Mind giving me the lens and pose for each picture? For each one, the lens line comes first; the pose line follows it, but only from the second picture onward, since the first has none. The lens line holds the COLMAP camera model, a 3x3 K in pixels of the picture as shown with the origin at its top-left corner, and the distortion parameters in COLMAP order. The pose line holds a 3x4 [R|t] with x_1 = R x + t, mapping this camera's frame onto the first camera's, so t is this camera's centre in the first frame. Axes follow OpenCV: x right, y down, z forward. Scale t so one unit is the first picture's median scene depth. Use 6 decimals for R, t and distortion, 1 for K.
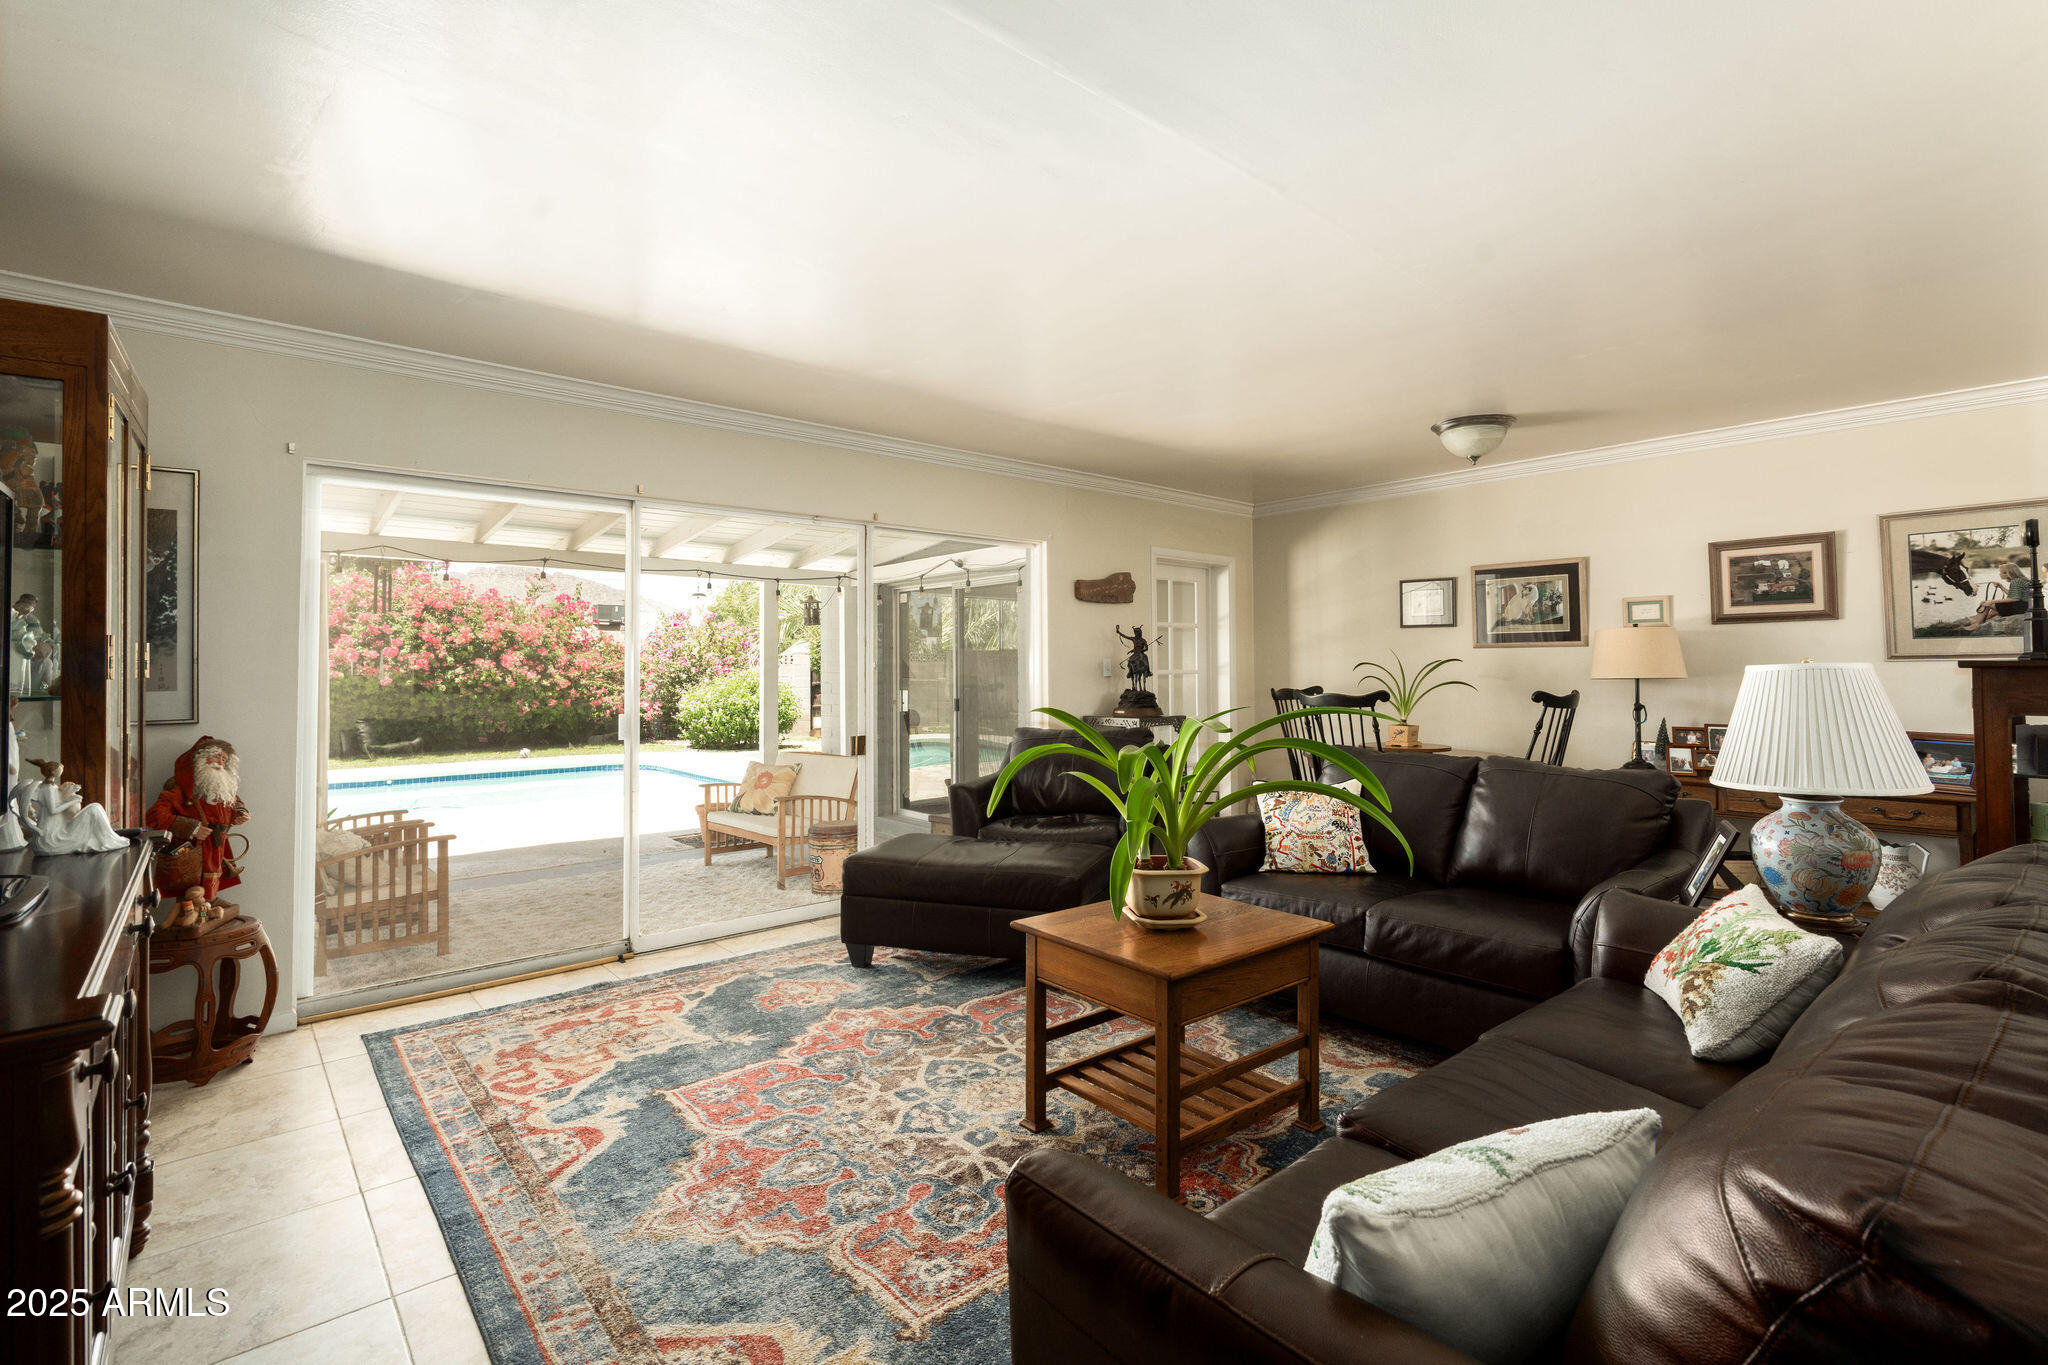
lens RADIAL K [[931.2, 0, 1024.0], [0, 931.2, 682.5], [0, 0, 1]] dist [0.001632, 0.000495]
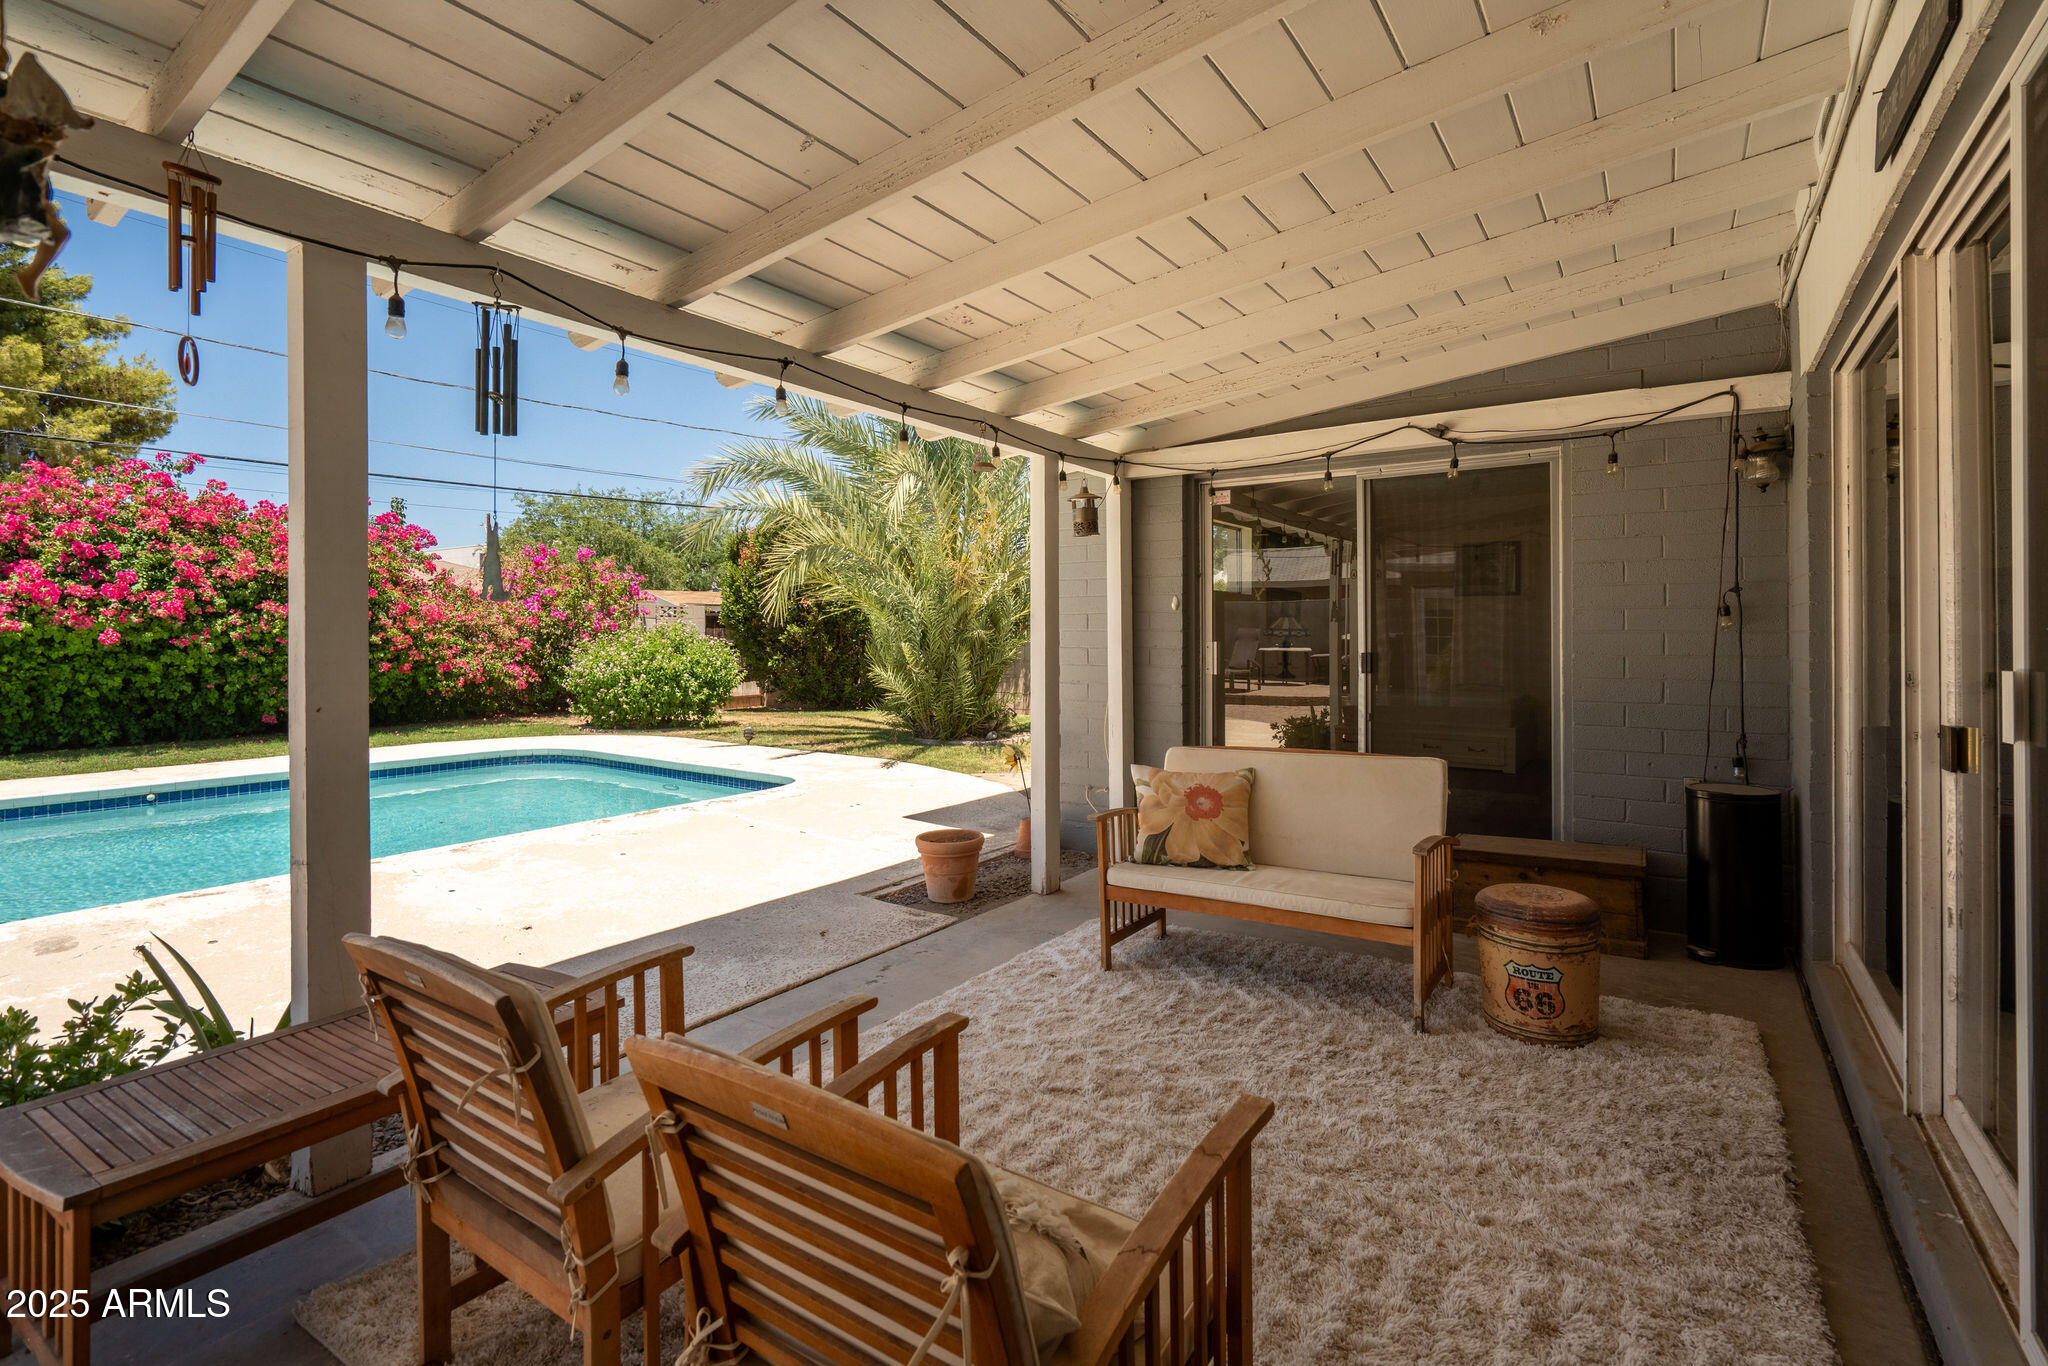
lens RADIAL K [[931.2, 0, 1024.0], [0, 931.2, 683.0], [0, 0, 1]] dist [0.001632, 0.000495]
pose [[0.968704, -0.011243, 0.247963, -0.233183], [0.001020, 0.999146, 0.041316, 0.005559], [-0.248216, -0.039770, 0.967888, 0.226847]]
